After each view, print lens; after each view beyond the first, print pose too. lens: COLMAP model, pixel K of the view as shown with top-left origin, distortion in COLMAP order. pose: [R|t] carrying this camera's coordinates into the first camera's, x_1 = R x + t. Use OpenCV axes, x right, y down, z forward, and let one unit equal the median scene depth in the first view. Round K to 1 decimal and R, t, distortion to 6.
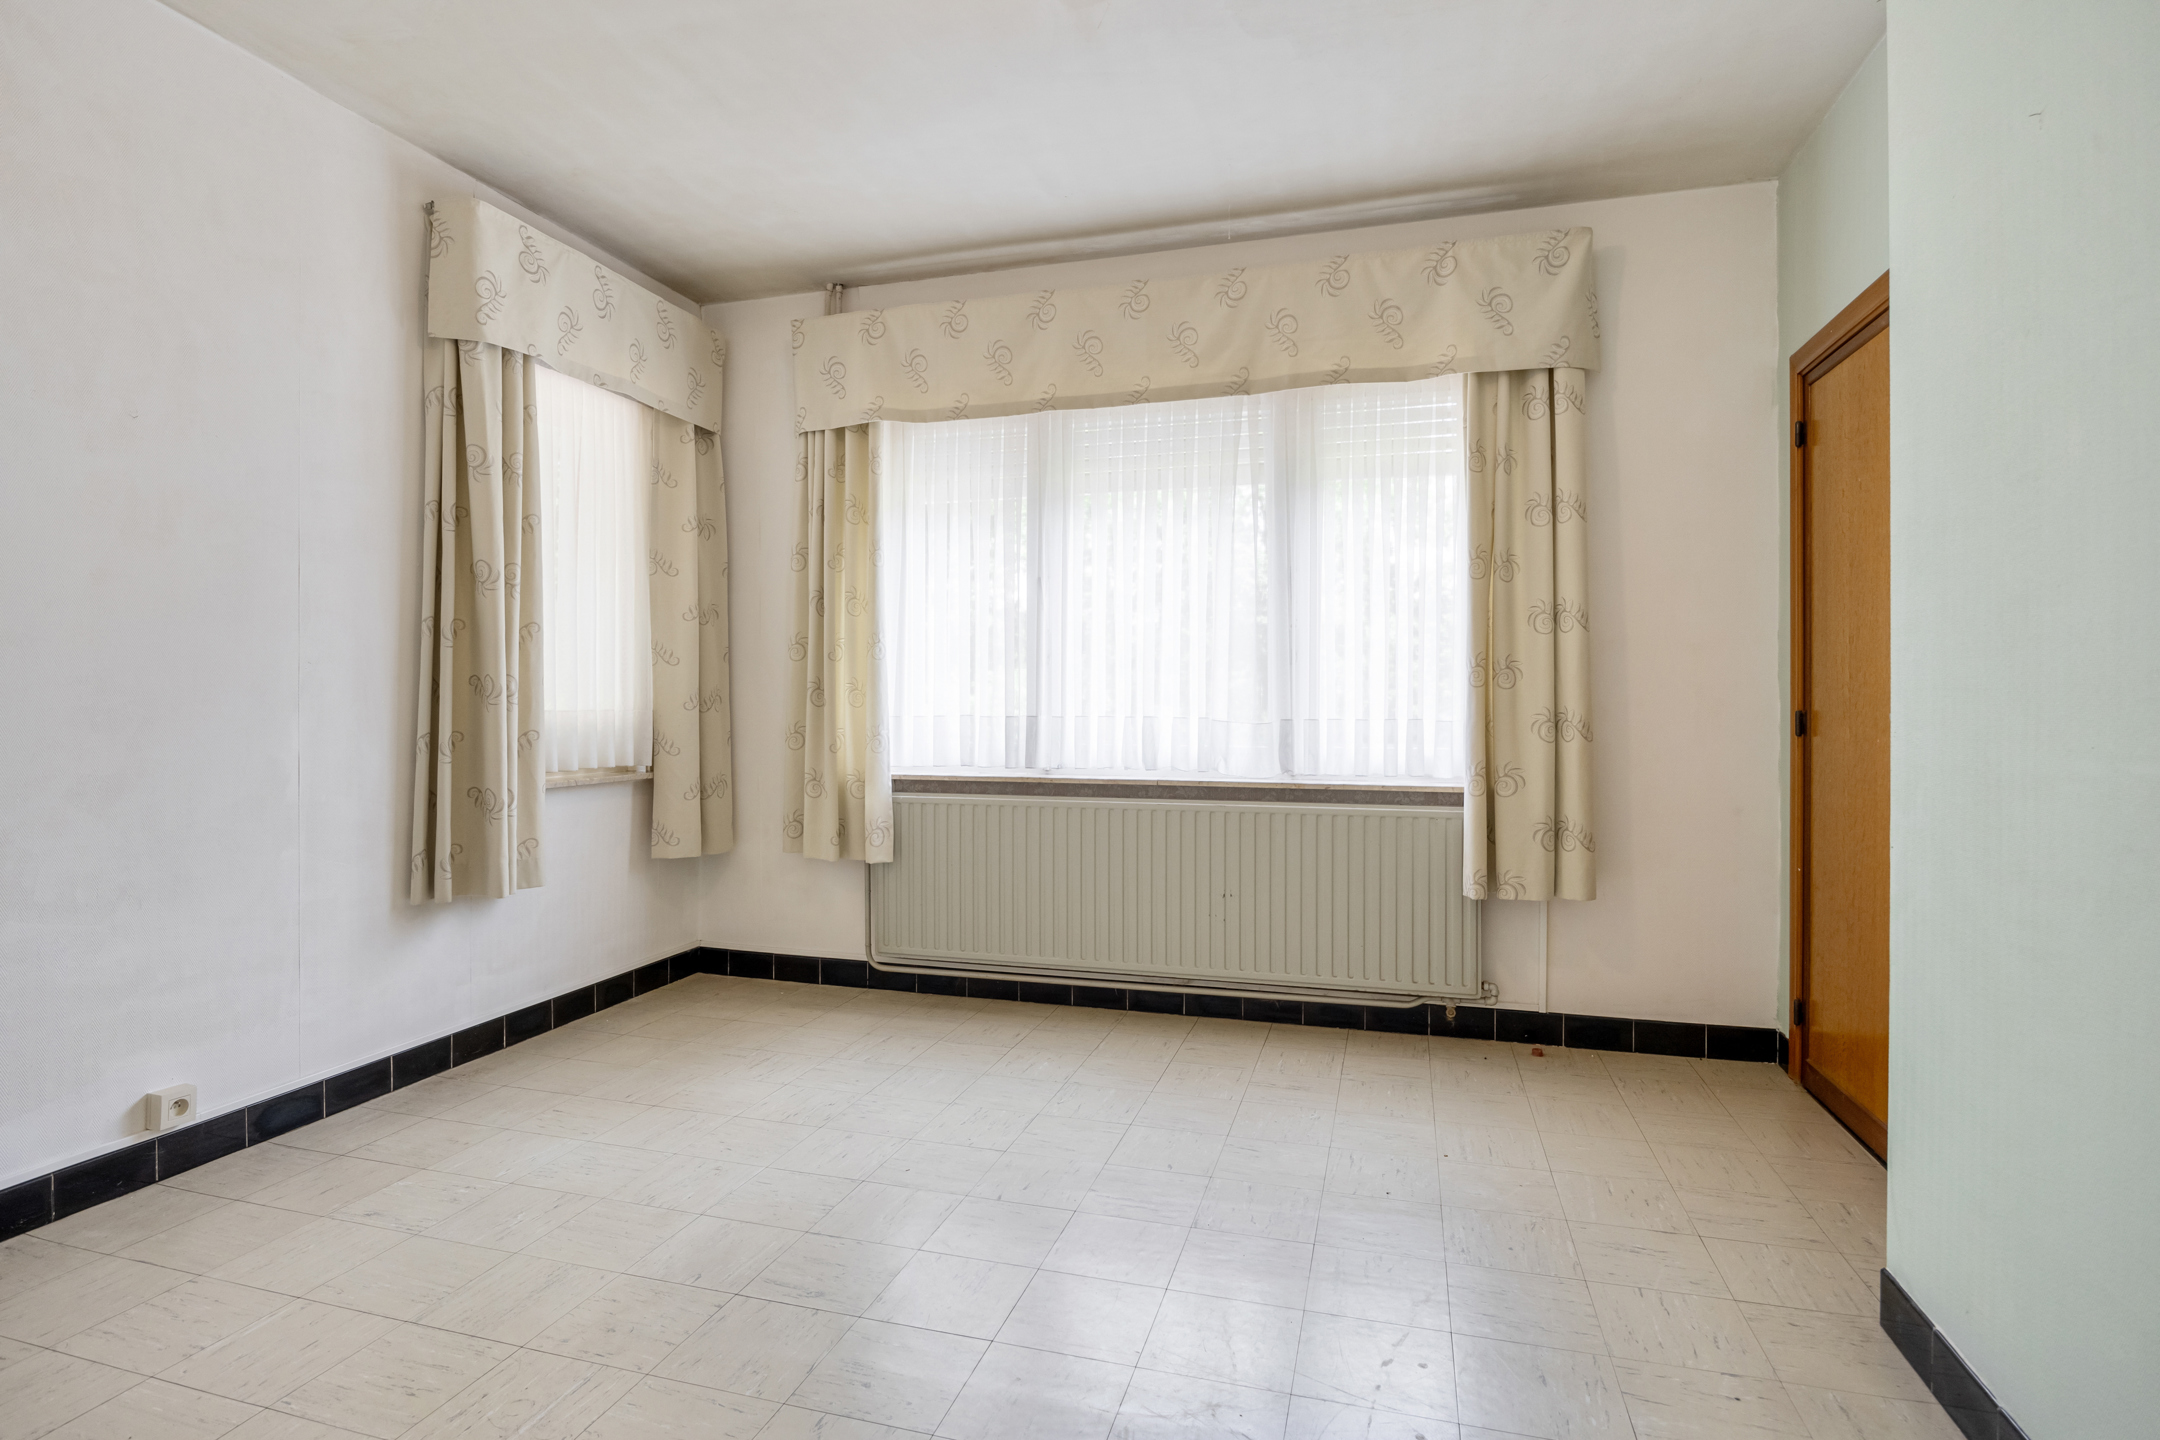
lens RADIAL K [[1104.7, 0, 1080.0], [0, 1104.7, 720.0], [0, 0, 1]] dist [-0.002107, -0.000479]
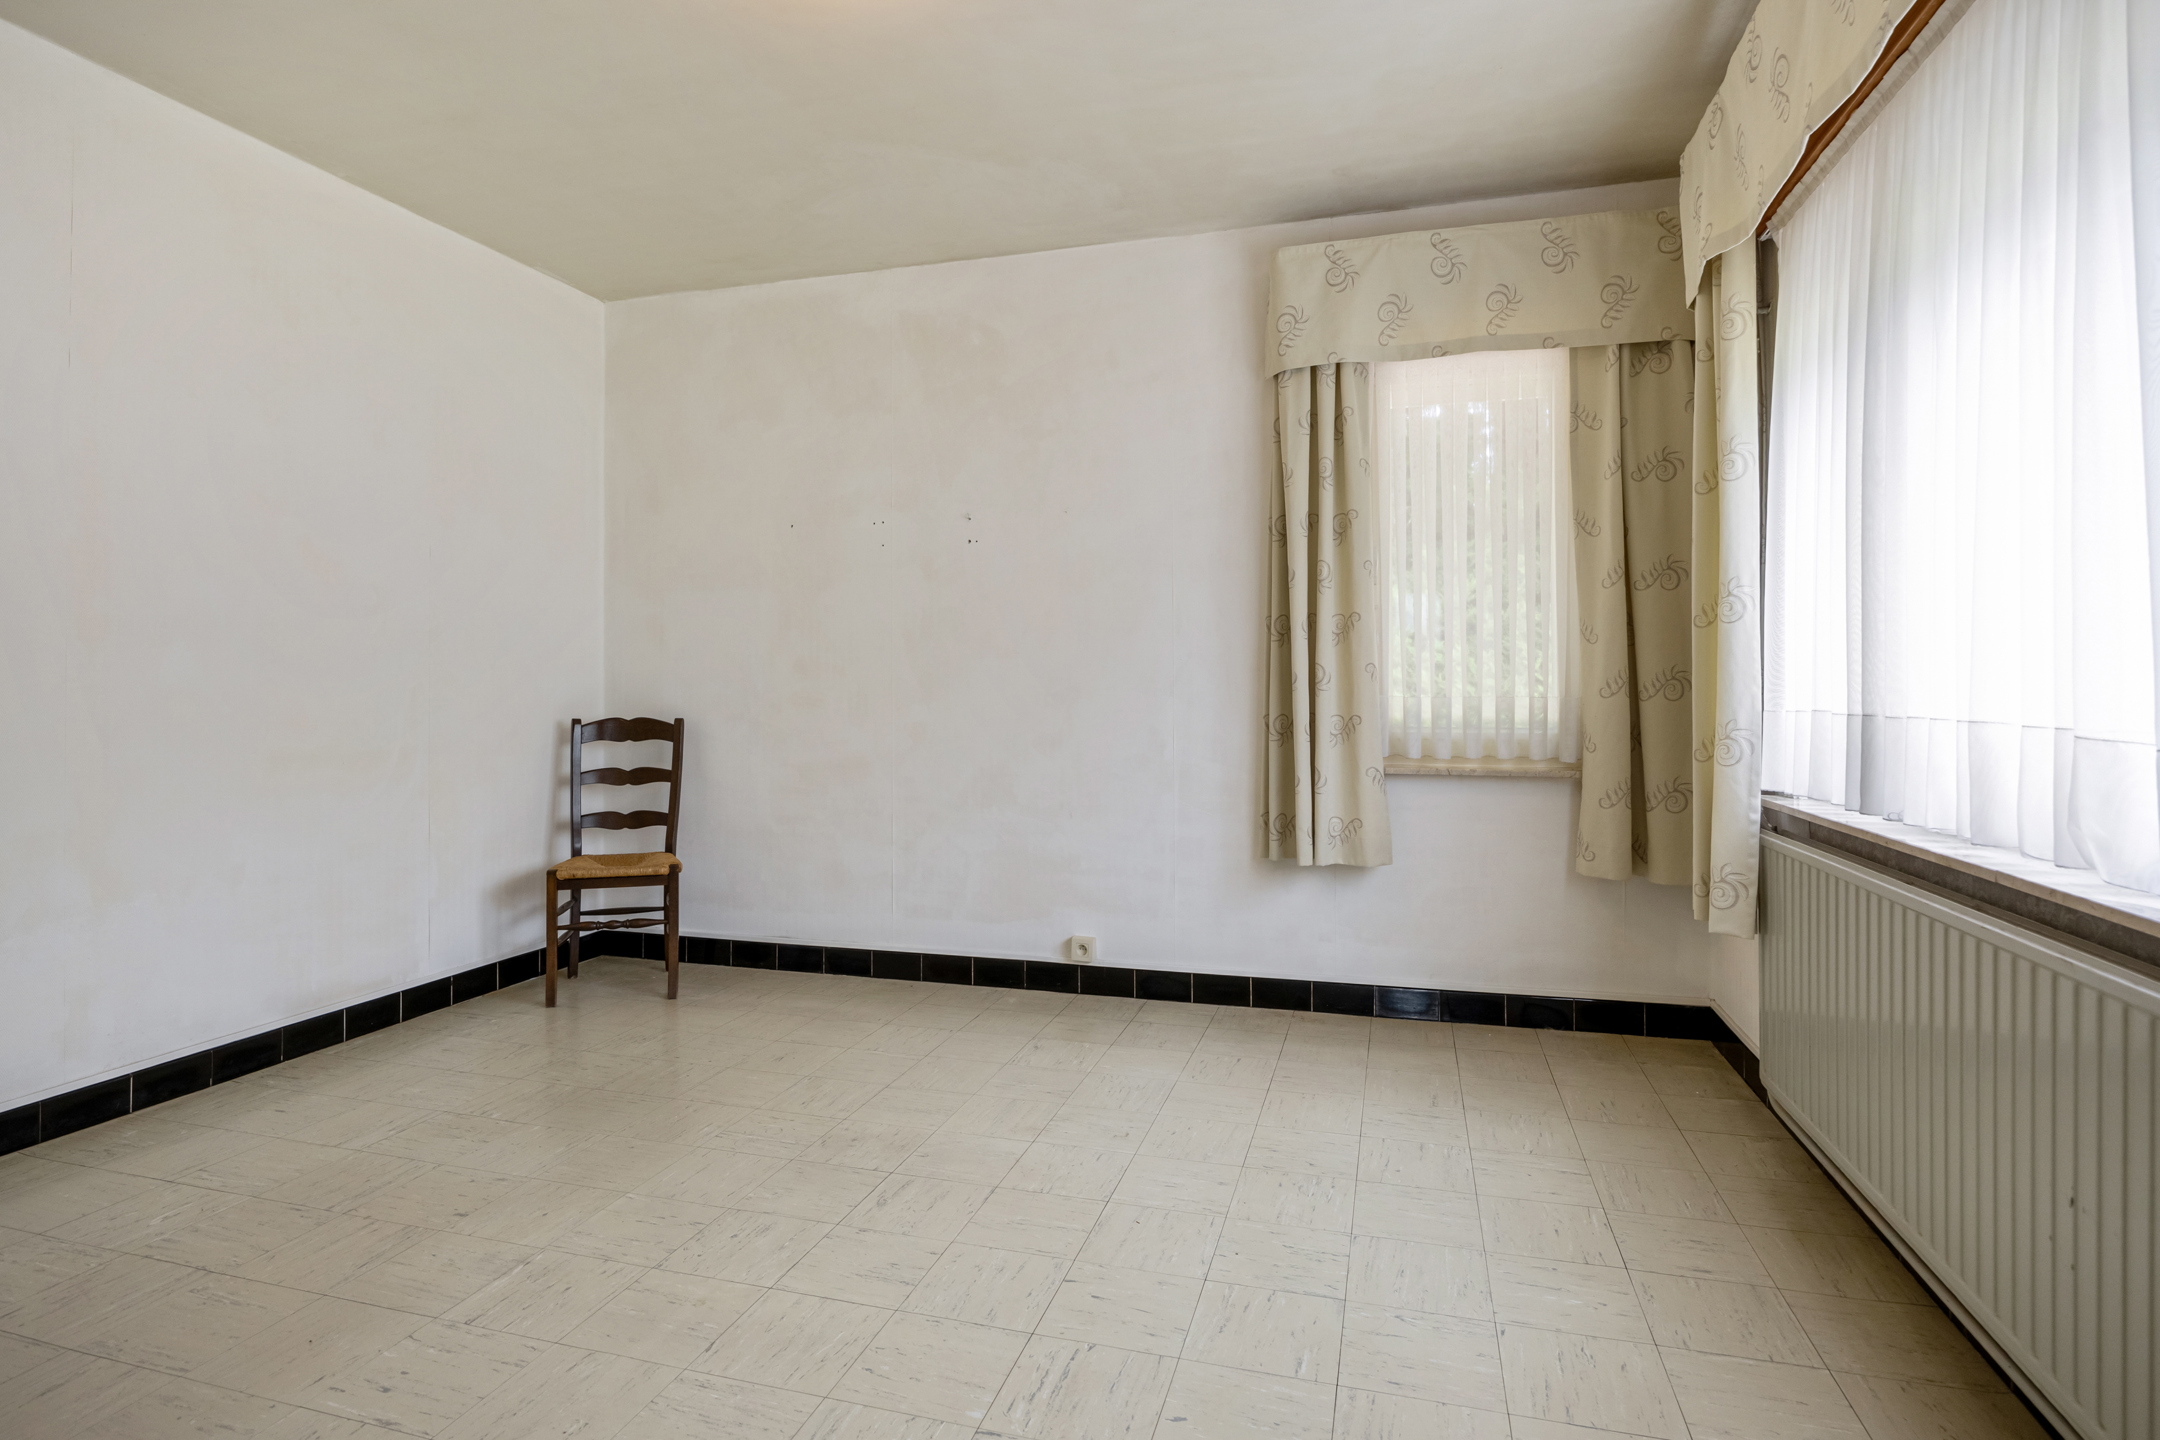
lens RADIAL K [[1118.3, 0, 1070.3], [0, 1118.3, 695.5], [0, 0, 1]] dist [-0.023550, 0.000053]
pose [[-0.005717, 0.003185, -0.999979, 0.578621], [-0.016448, 0.999859, 0.003279, -0.008800], [0.999848, 0.016466, -0.005664, 0.756909]]
